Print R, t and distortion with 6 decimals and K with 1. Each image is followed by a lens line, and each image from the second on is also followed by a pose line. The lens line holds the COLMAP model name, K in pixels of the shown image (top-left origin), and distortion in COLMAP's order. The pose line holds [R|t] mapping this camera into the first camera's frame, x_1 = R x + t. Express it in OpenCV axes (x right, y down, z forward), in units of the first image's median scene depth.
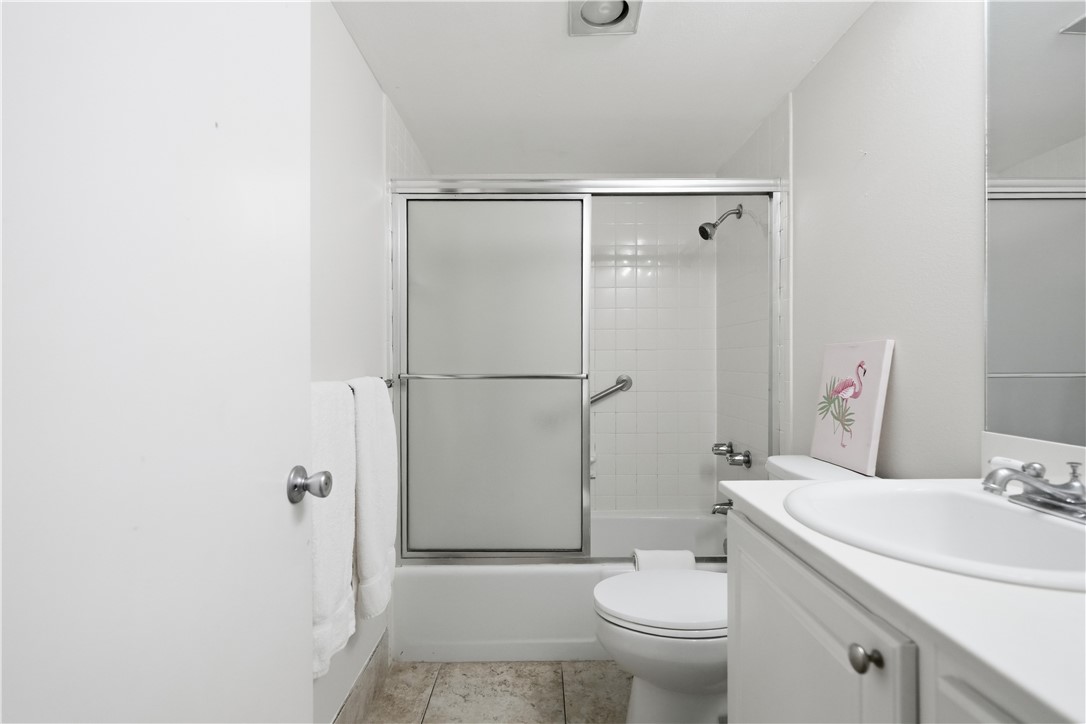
lens RADIAL K [[504.6, 0, 542.8], [0, 504.6, 363.0], [0, 0, 1]] dist [0.000851, 0.001172]
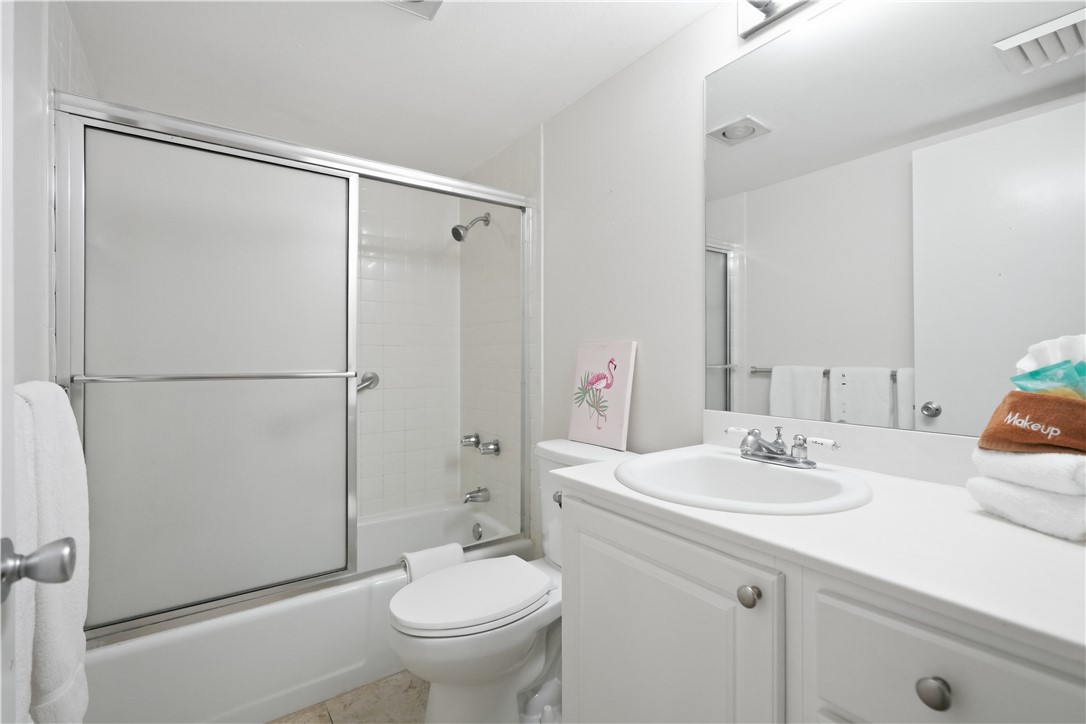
lens RADIAL K [[492.4, 0, 543.0], [0, 492.4, 356.9], [0, 0, 1]] dist [0.000998, 0.000866]
pose [[0.818998, 0.001434, 0.573794, -0.146979], [0.000239, 0.999996, -0.002839, -0.002522], [-0.573796, 0.002463, 0.818994, 0.084477]]
